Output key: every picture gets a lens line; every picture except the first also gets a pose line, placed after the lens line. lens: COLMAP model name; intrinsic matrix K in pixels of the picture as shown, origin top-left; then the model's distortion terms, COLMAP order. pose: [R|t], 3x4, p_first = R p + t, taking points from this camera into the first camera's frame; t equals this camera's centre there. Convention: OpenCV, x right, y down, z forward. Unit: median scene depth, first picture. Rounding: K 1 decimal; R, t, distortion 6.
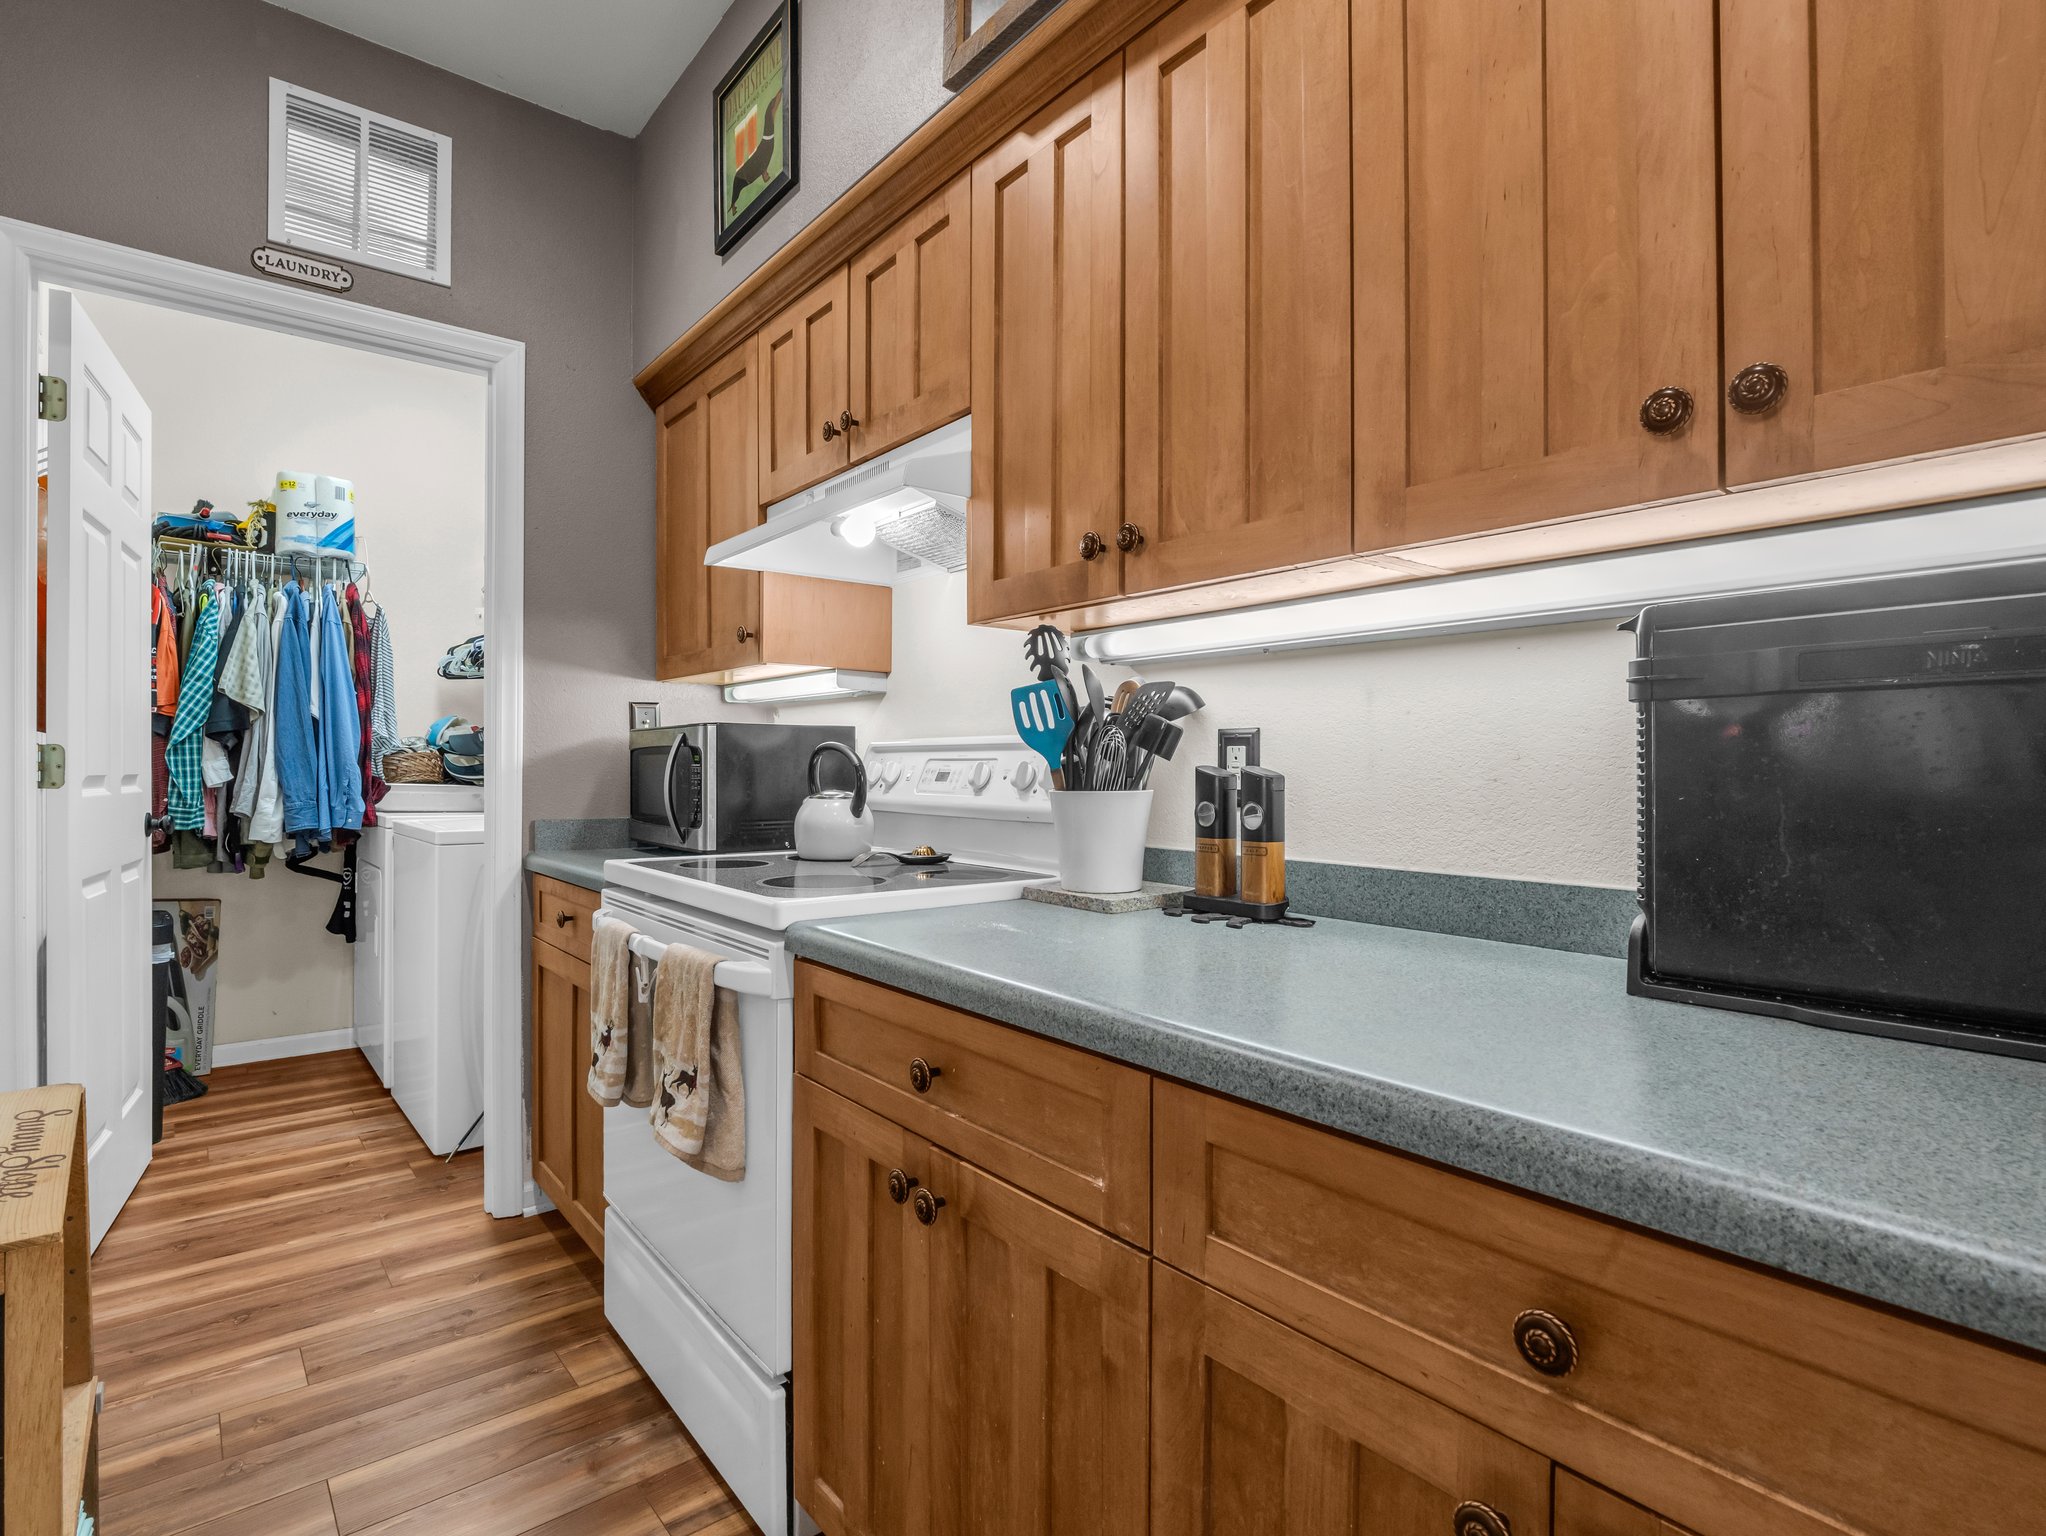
lens RADIAL K [[1032.4, 0, 1023.0], [0, 1032.4, 768.0], [0, 0, 1]] dist [-0.014239, -0.002430]
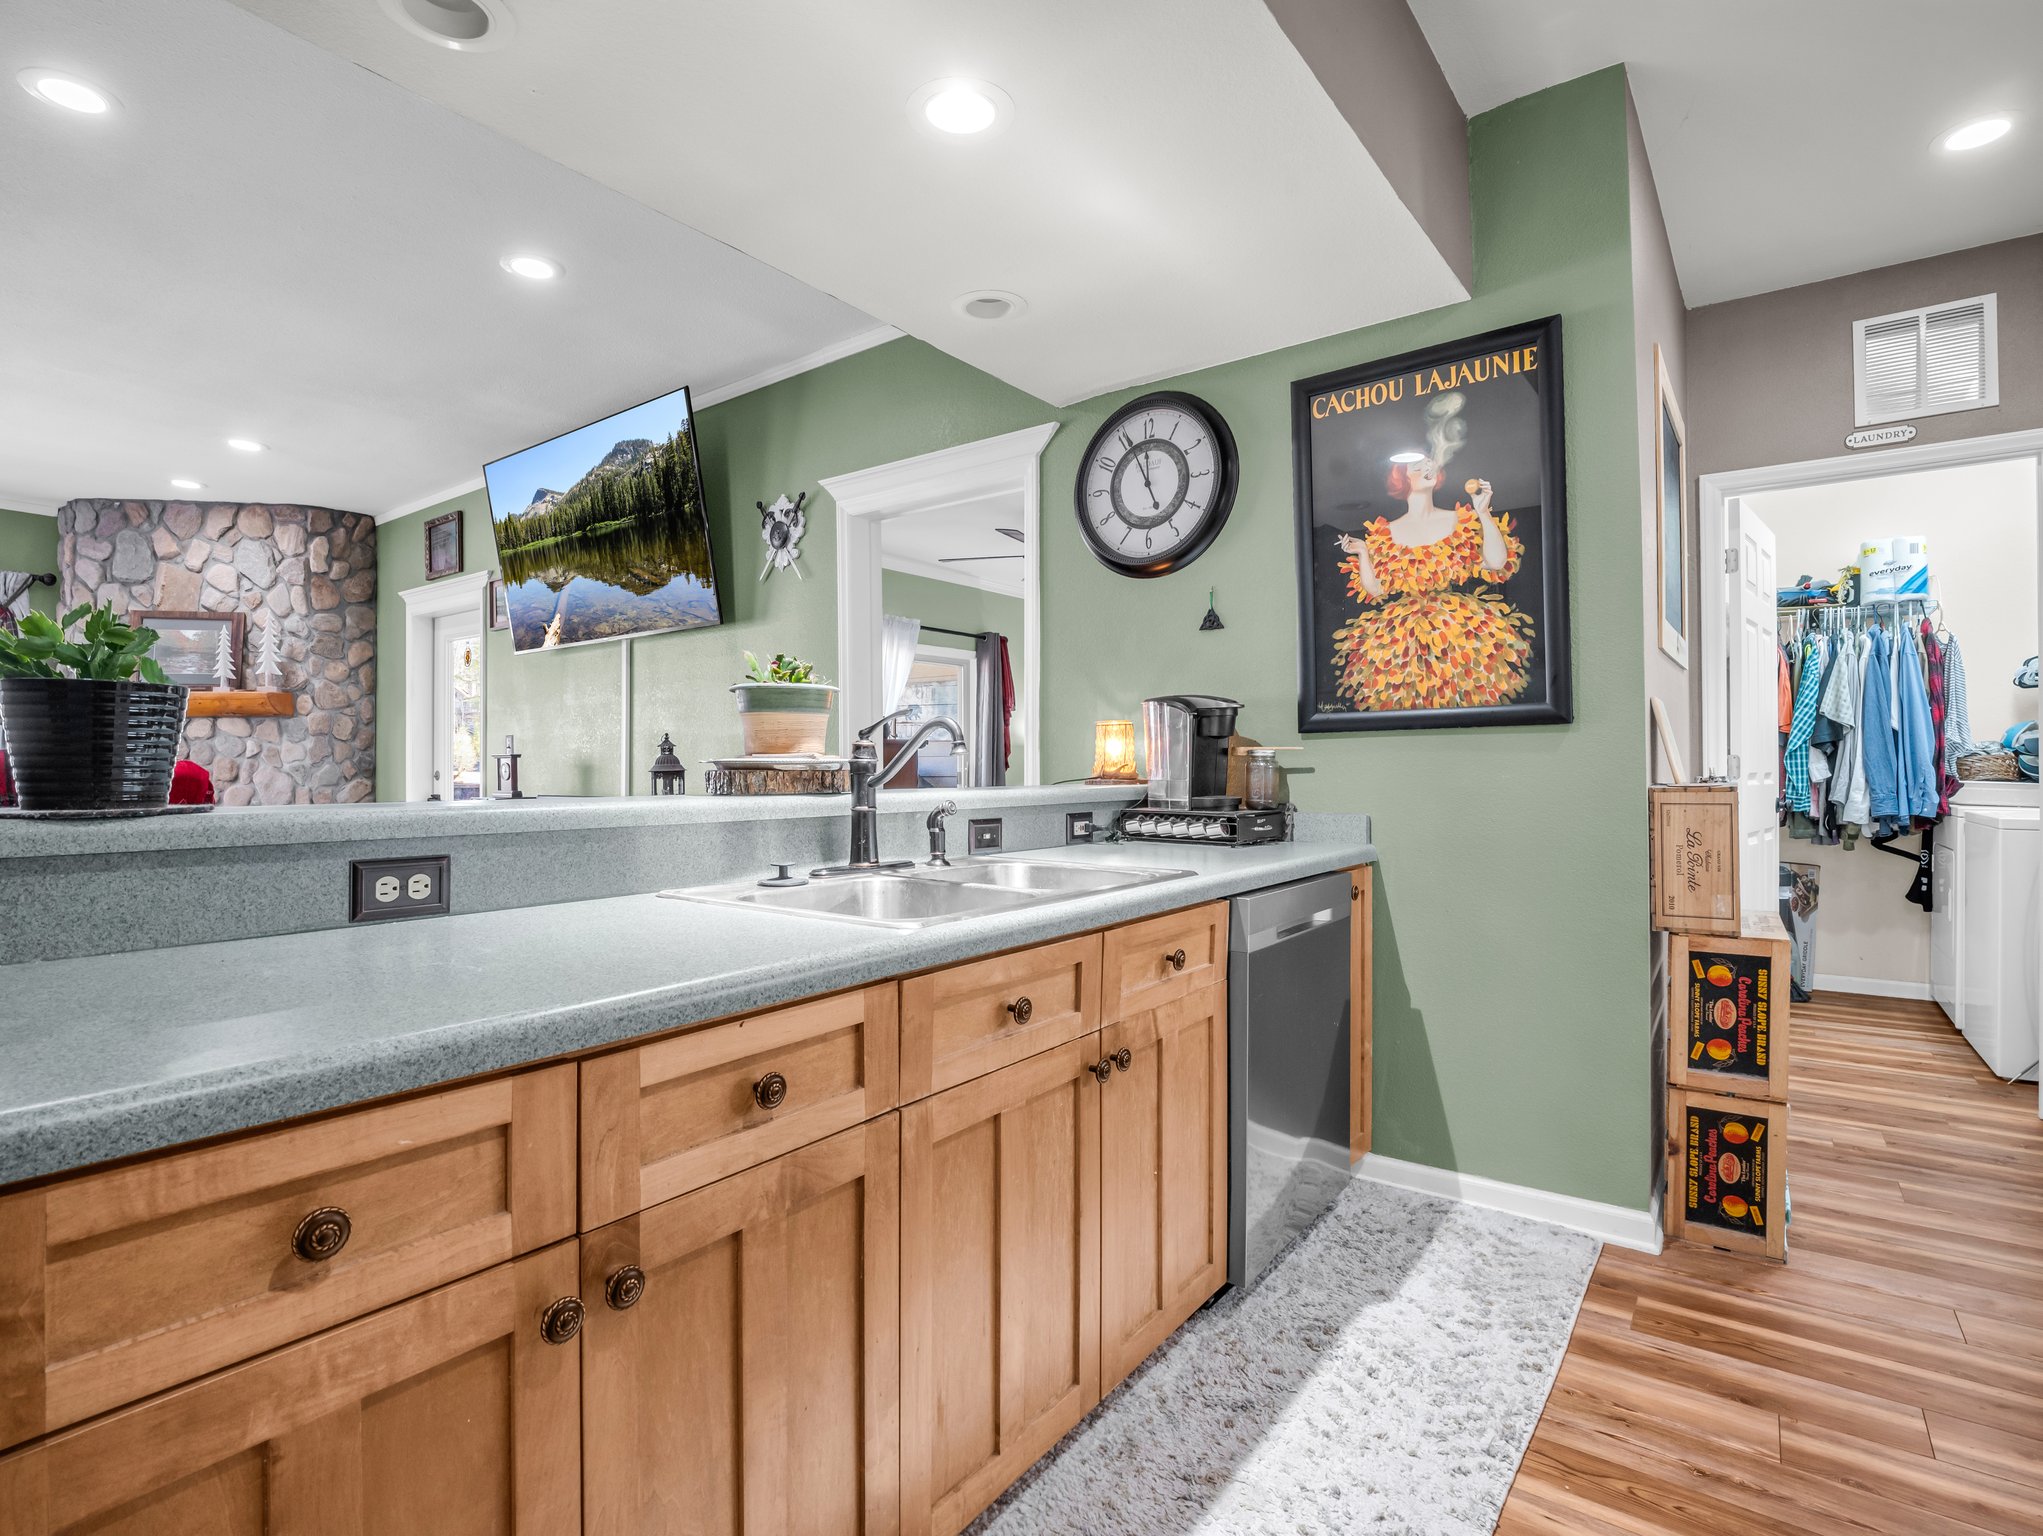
lens RADIAL K [[1007.3, 0, 1022.9], [0, 1007.3, 763.9], [0, 0, 1]] dist [-0.013201, -0.001272]
pose [[0.244093, -0.006952, -0.969727, 0.268001], [0.001578, 0.999976, -0.006772, 0.001355], [0.969751, 0.000122, 0.244098, -0.386542]]
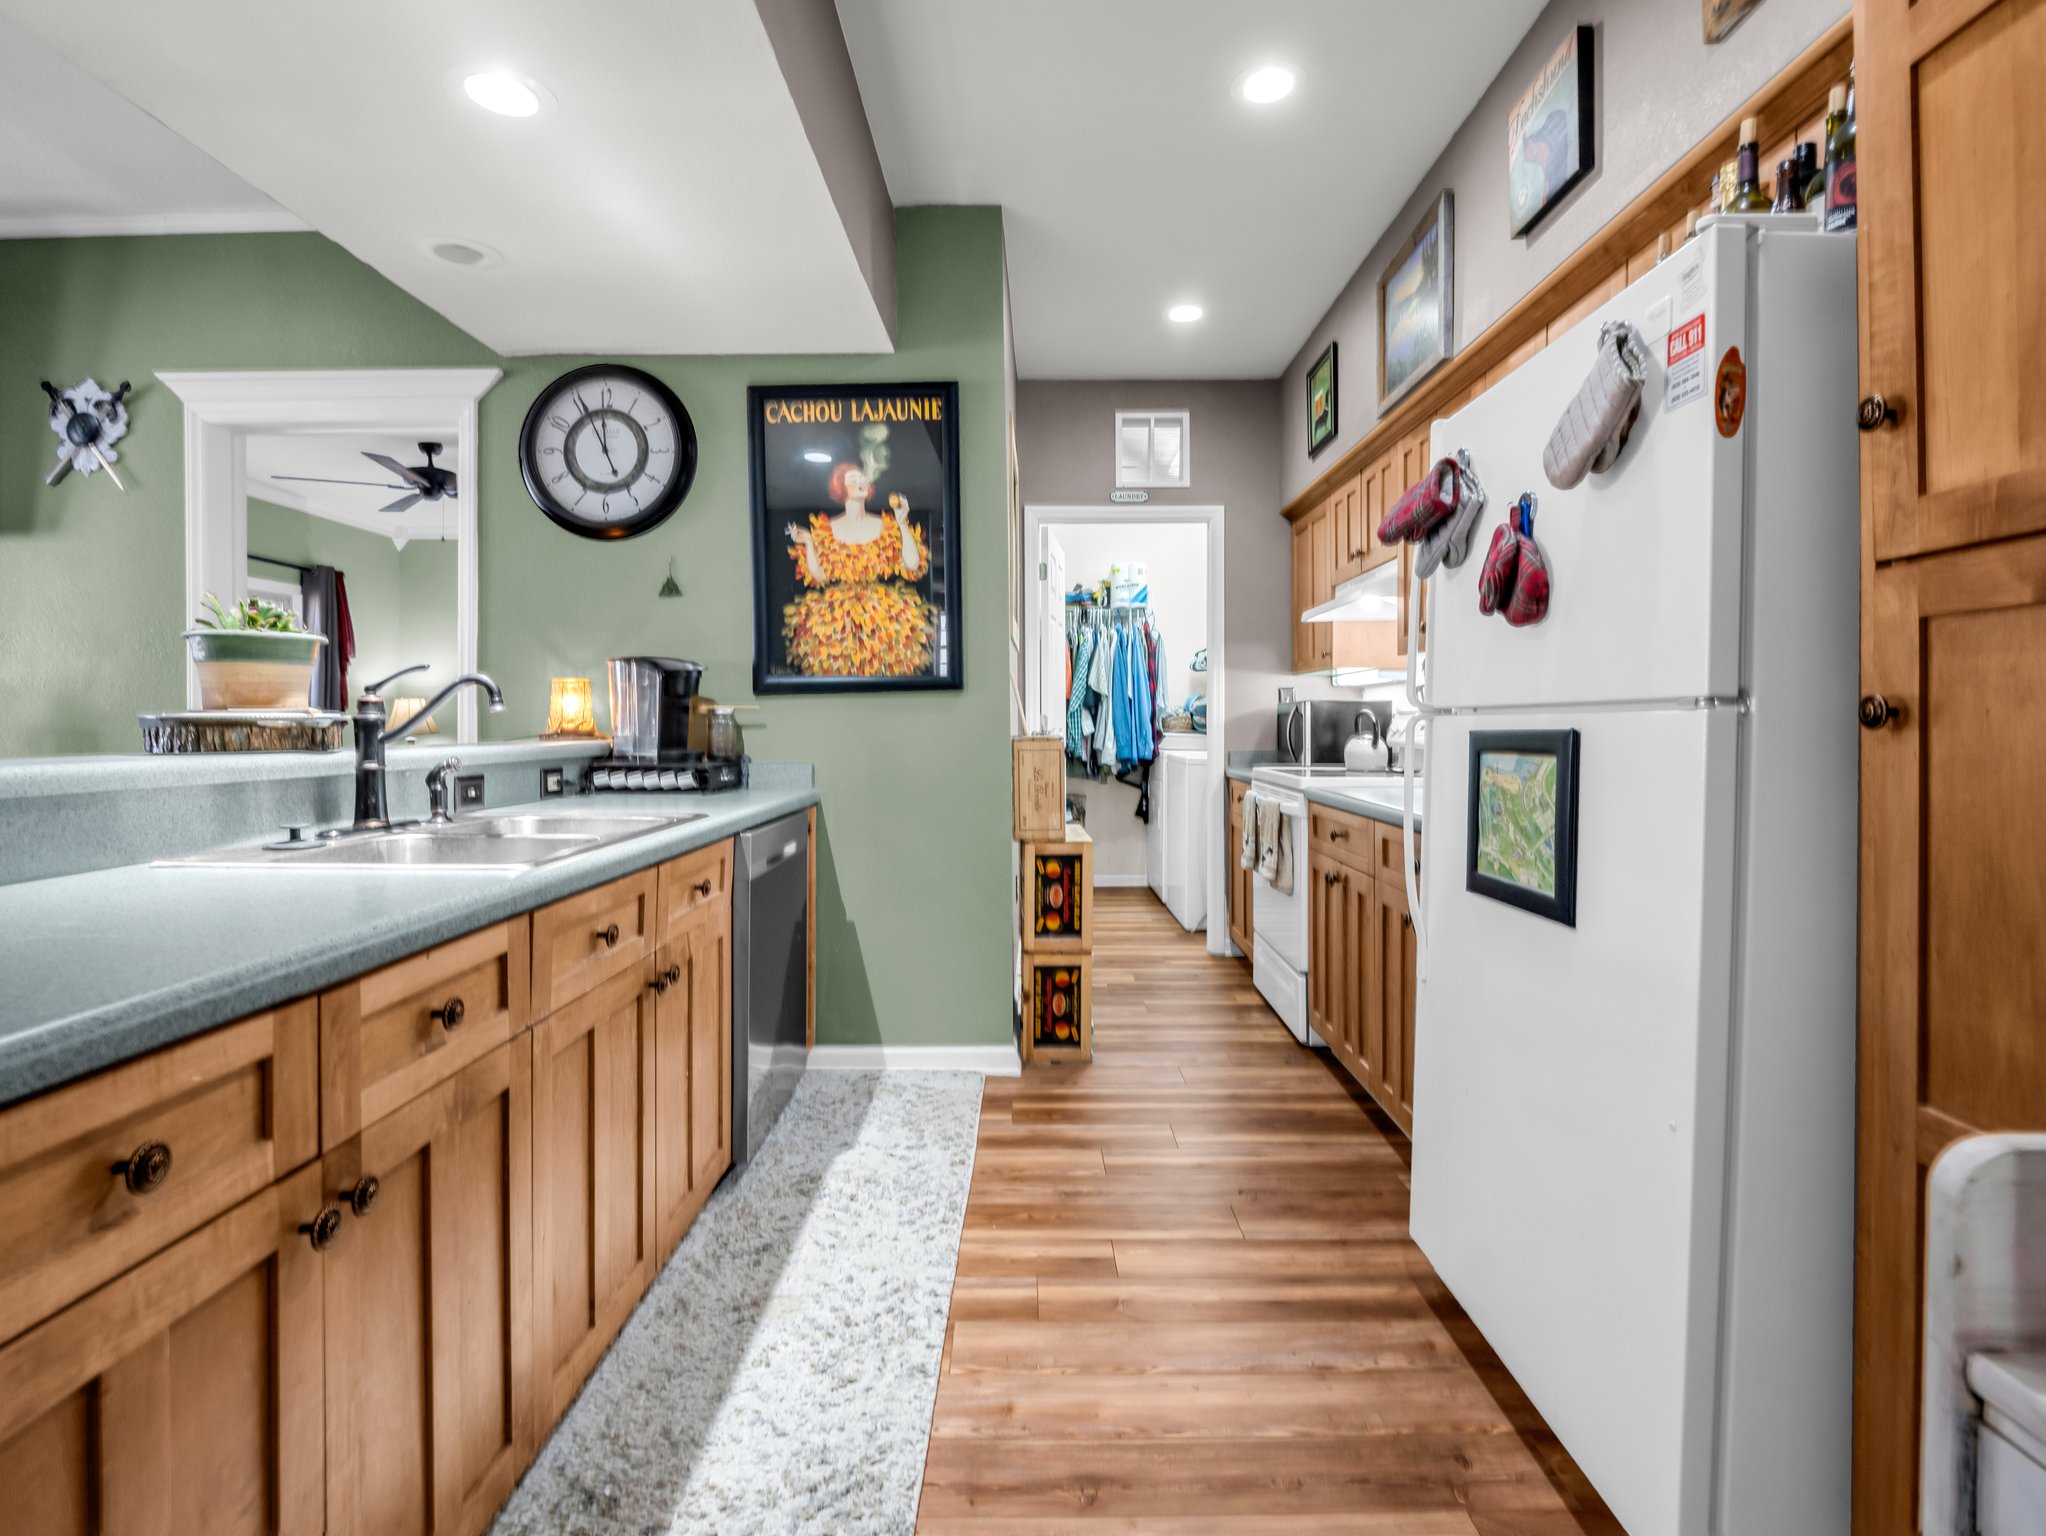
lens RADIAL K [[992.2, 0, 1049.4], [0, 992.2, 723.3], [0, 0, 1]] dist [-0.001514, -0.002056]
pose [[0.784642, -0.003912, -0.619937, 0.313954], [0.002973, 0.999992, -0.002547, 0.001706], [0.619943, 0.000155, 0.784647, -0.510315]]
